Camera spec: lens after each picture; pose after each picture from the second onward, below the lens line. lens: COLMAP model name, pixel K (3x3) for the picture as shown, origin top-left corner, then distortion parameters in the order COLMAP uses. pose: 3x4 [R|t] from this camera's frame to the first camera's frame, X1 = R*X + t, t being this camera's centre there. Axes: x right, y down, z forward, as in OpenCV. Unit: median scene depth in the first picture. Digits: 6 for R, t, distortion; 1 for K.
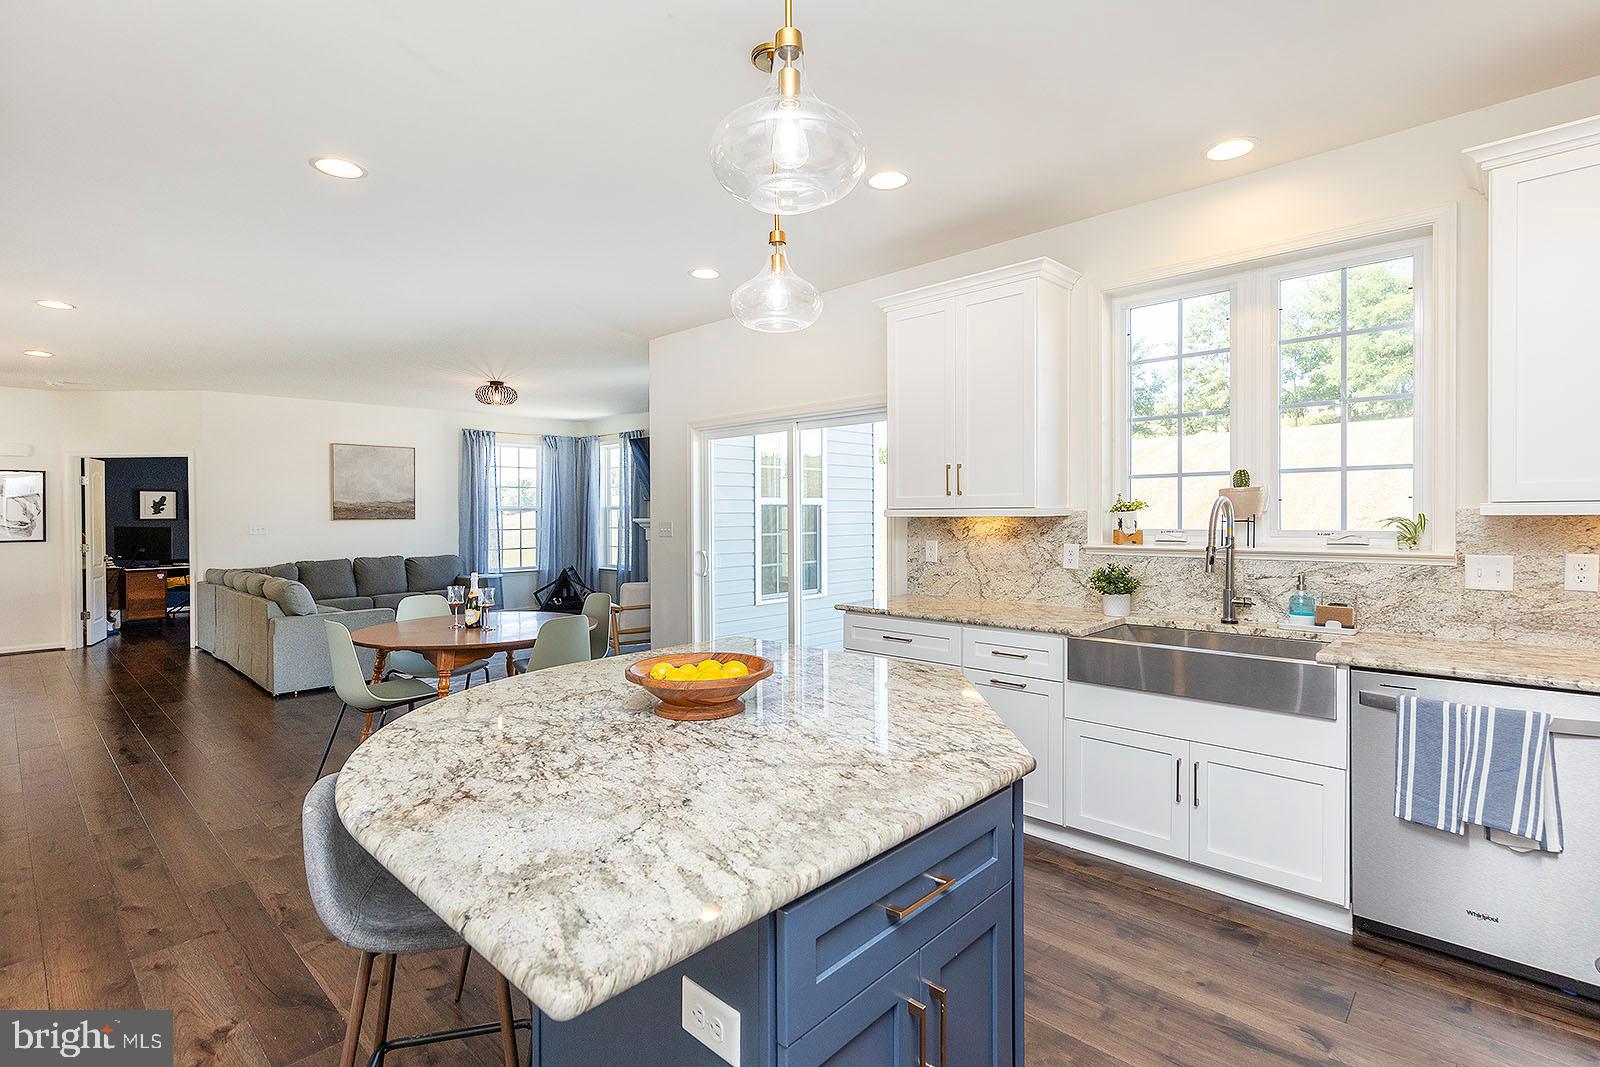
lens RADIAL K [[737.8, 0, 769.2], [0, 737.8, 516.5], [0, 0, 1]] dist [0.005456, -0.000039]
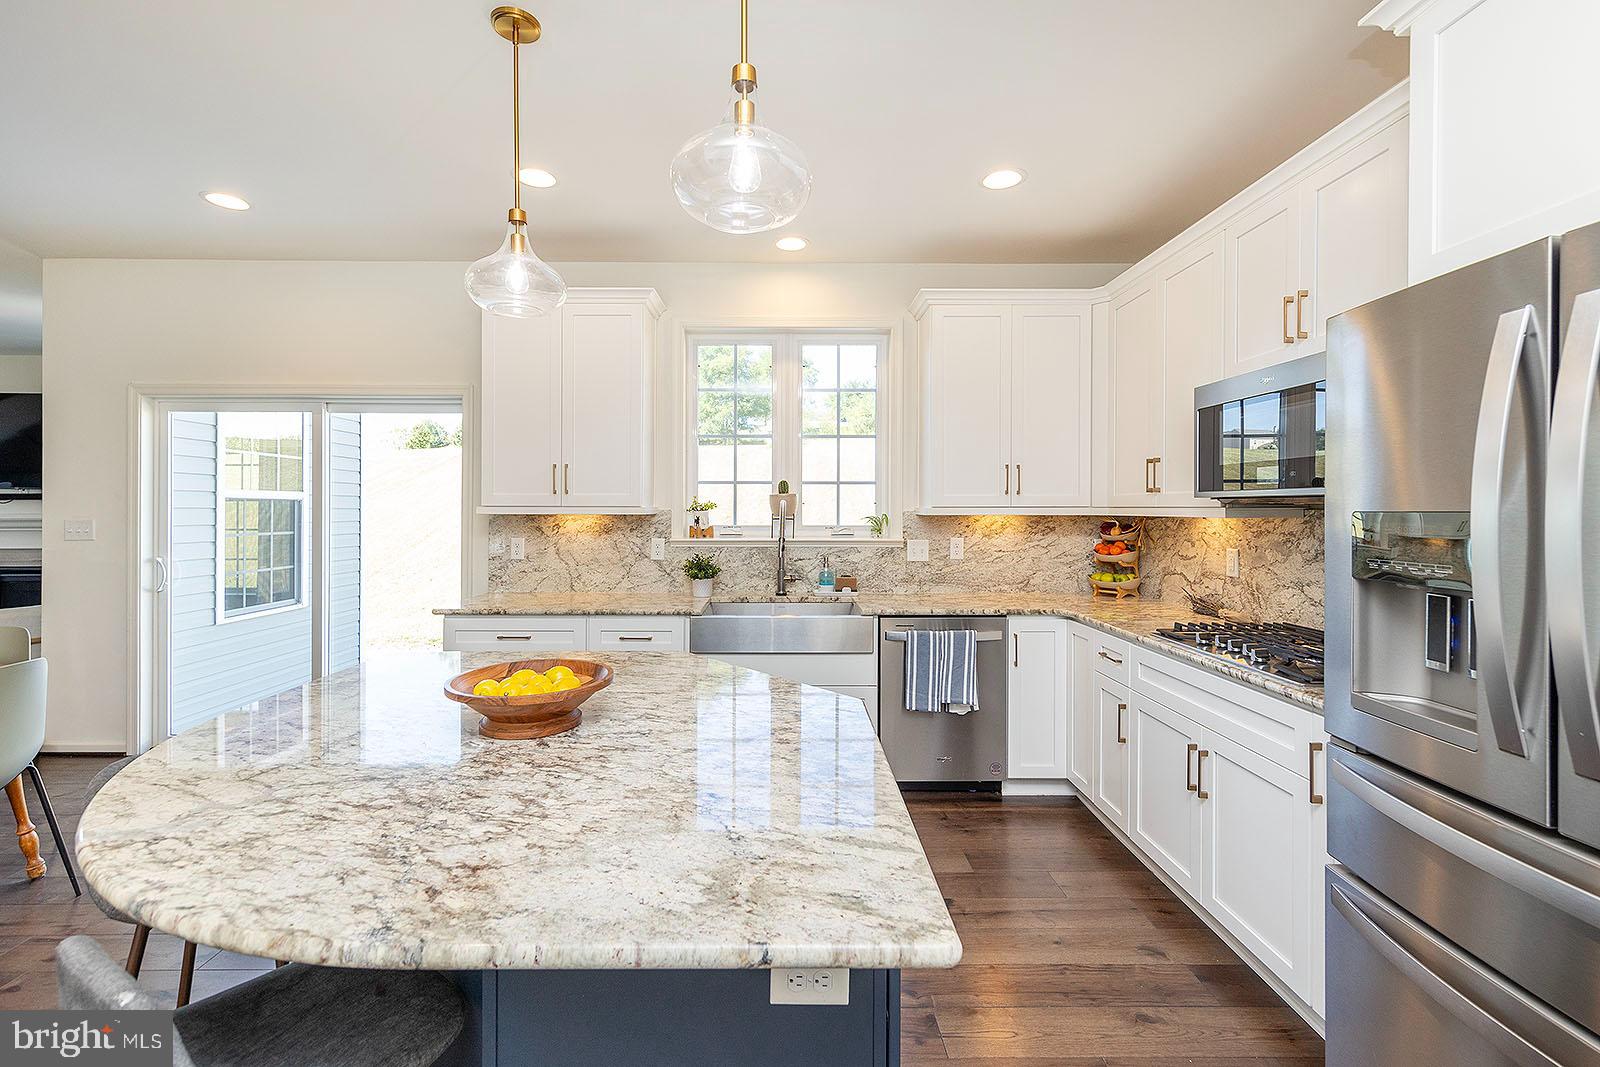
lens RADIAL K [[707.2, 0, 764.4], [0, 707.2, 508.1], [0, 0, 1]] dist [0.001897, 0.000036]
pose [[0.719932, 0.011735, 0.693945, -0.310715], [-0.004887, 0.999918, -0.011840, 0.002488], [-0.694027, 0.005133, 0.719931, 0.108549]]
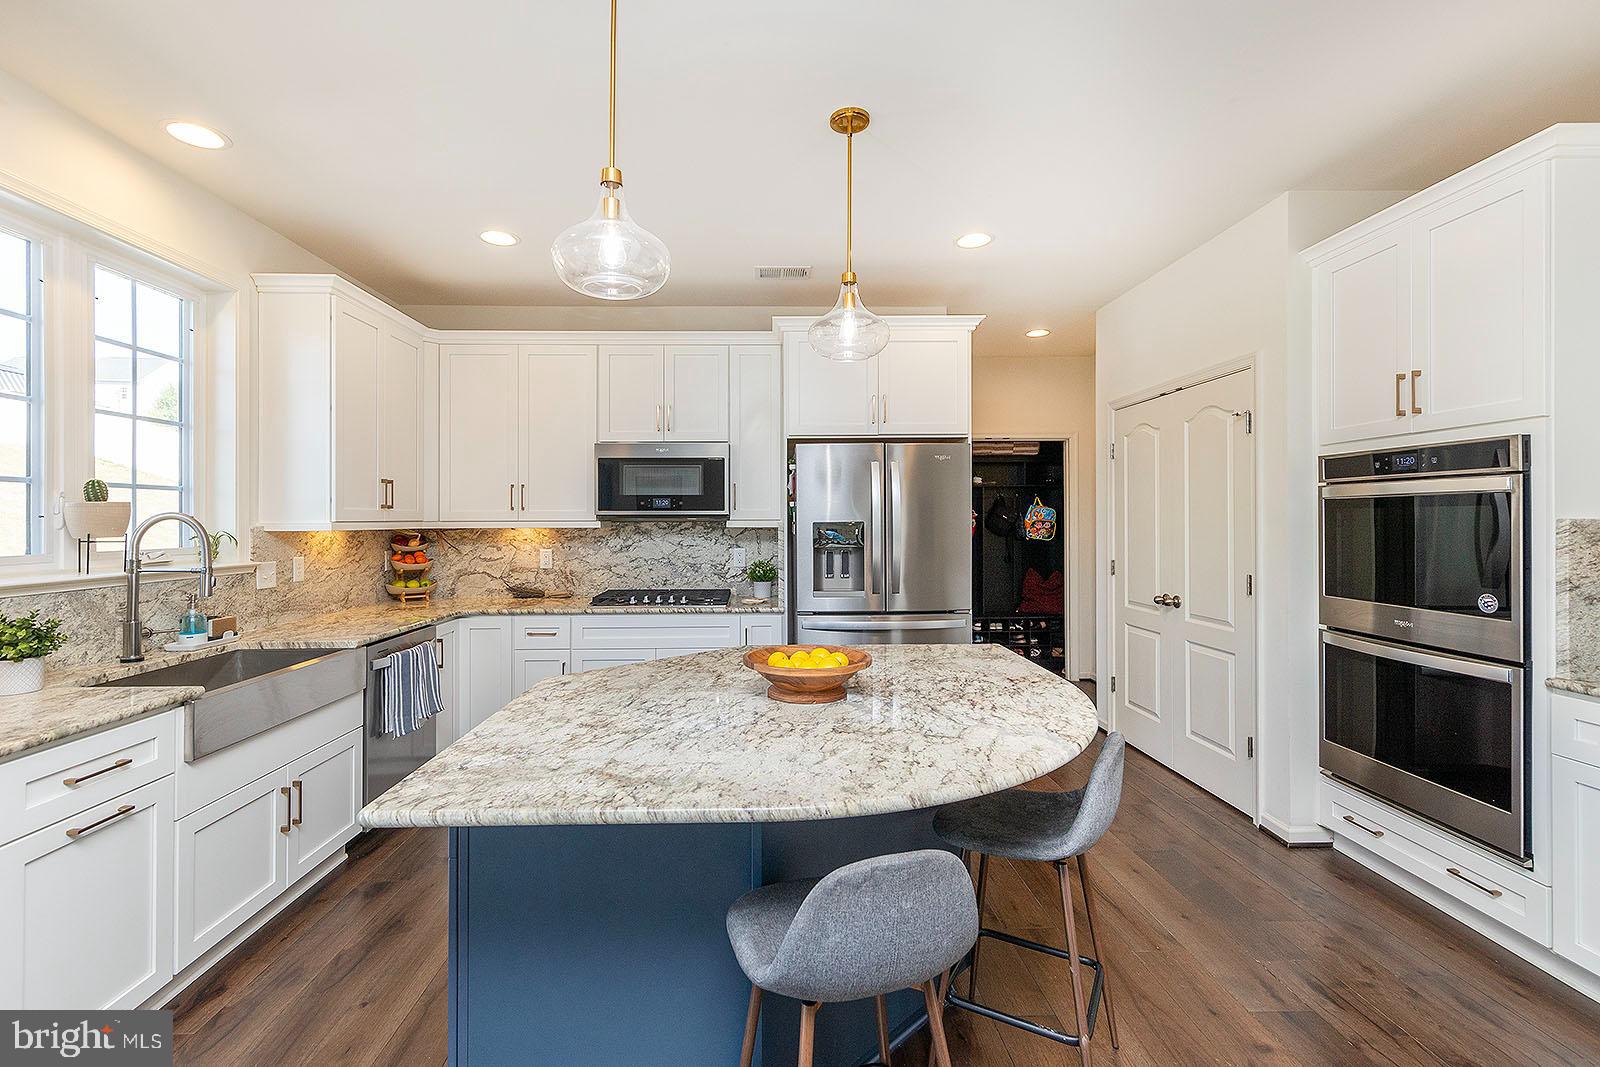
lens RADIAL K [[711.6, 0, 783.4], [0, 711.6, 518.2], [0, 0, 1]] dist [0.006981, 0.000225]
pose [[-0.715554, 0.015194, 0.698392, -0.529868], [0.016281, 0.999855, -0.005071, -0.004566], [-0.698367, 0.007742, -0.715698, 1.142238]]
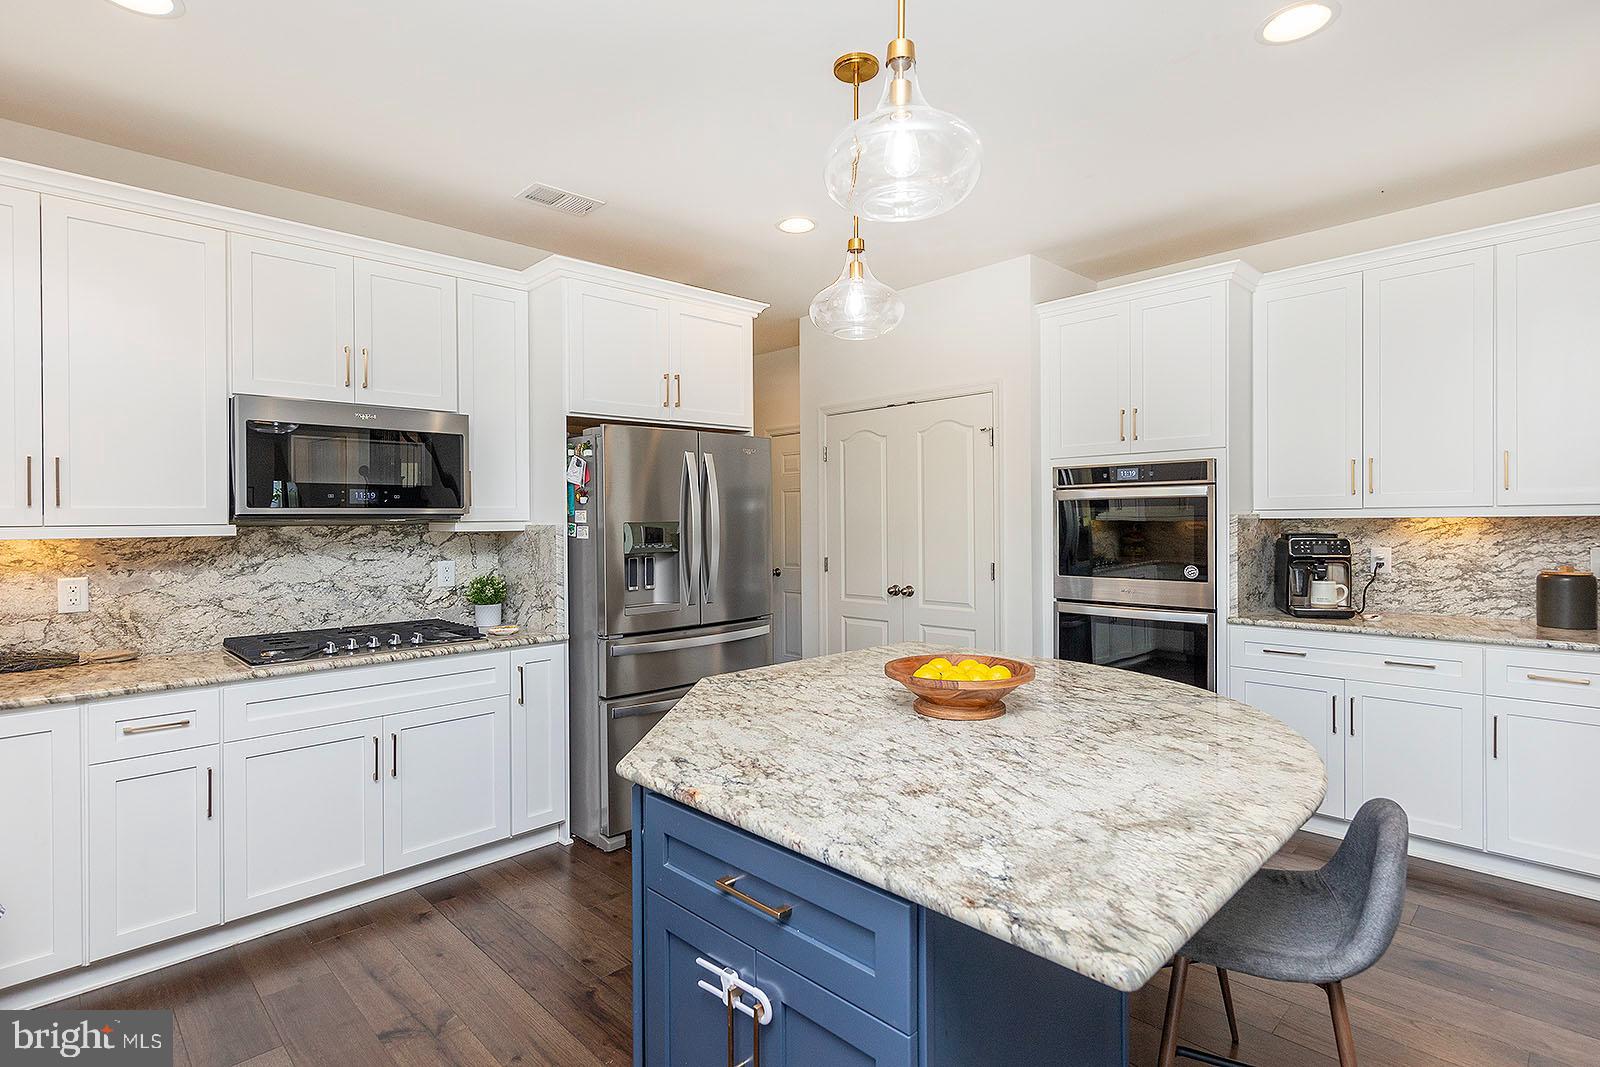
lens RADIAL K [[778.5, 0, 787.1], [0, 778.5, 520.8], [0, 0, 1]] dist [0.007886, 0.000108]
pose [[-0.999521, 0.021712, 0.022038, 0.069550], [0.021857, 0.999741, 0.006350, -0.007662], [-0.021894, 0.006829, -0.999737, 1.308397]]
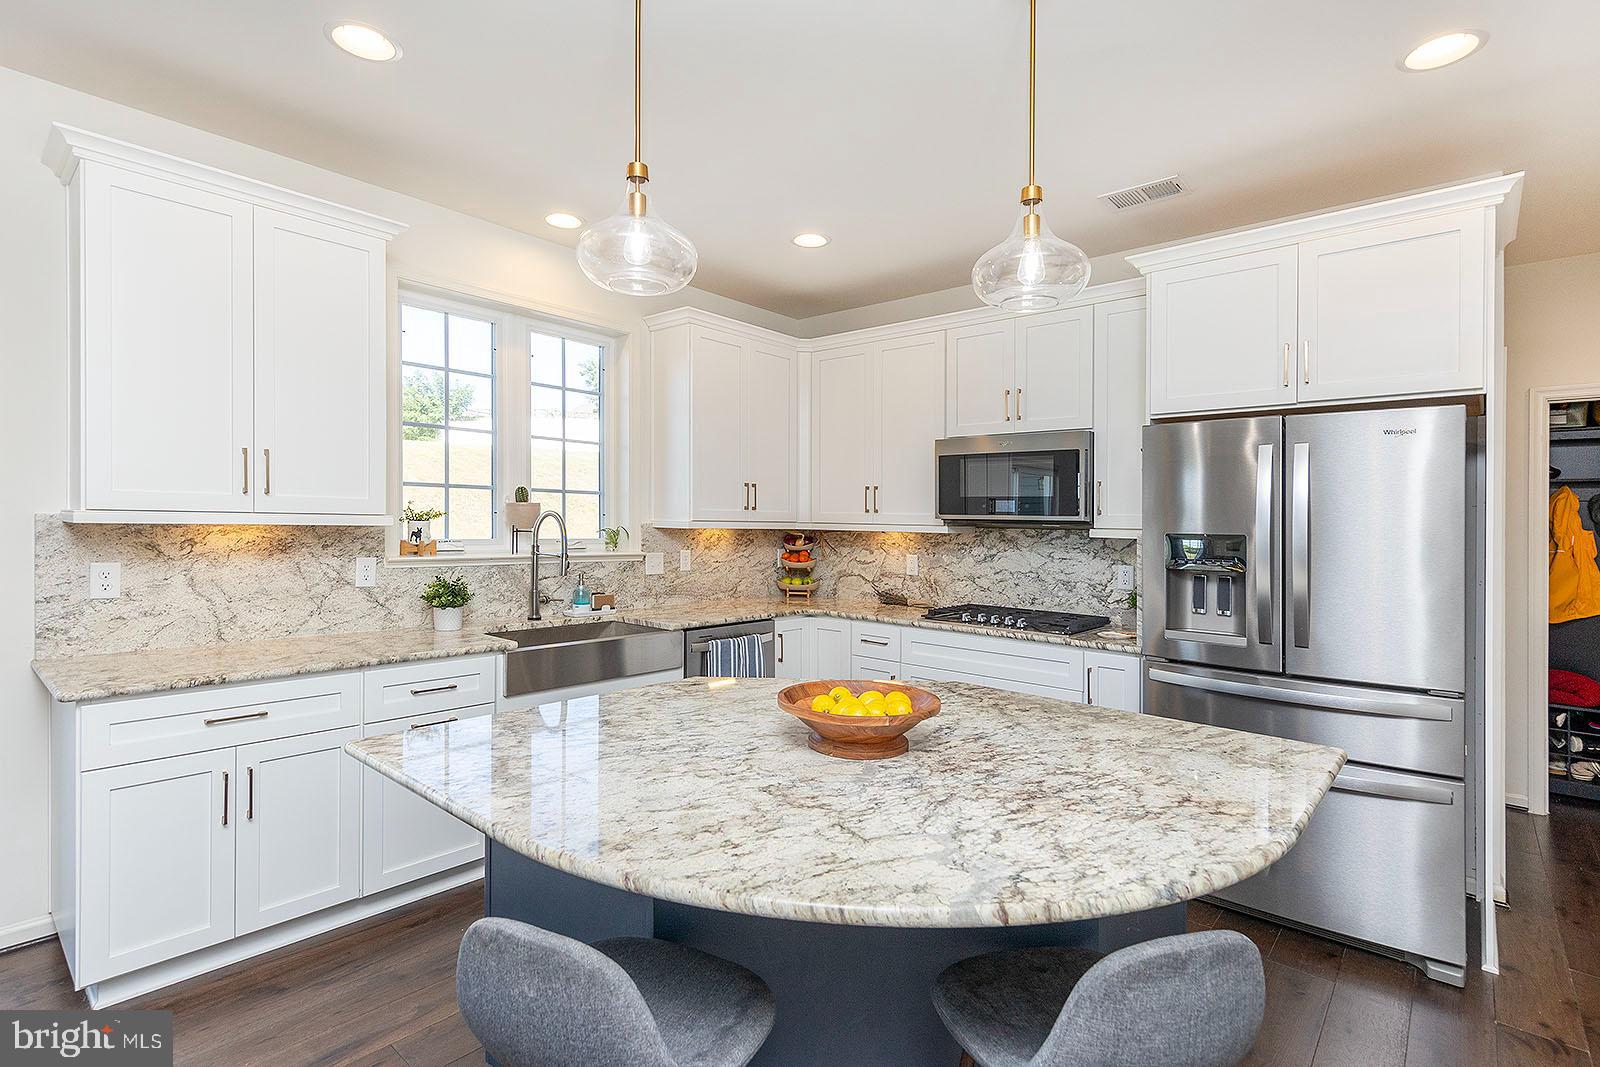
lens RADIAL K [[778.5, 0, 787.1], [0, 778.5, 520.8], [0, 0, 1]] dist [0.007886, 0.000108]
pose [[-0.043200, 0.010384, 0.999012, -0.660463], [-0.012280, 0.999865, -0.010924, -0.002121], [-0.998991, -0.012740, -0.043067, 0.711512]]
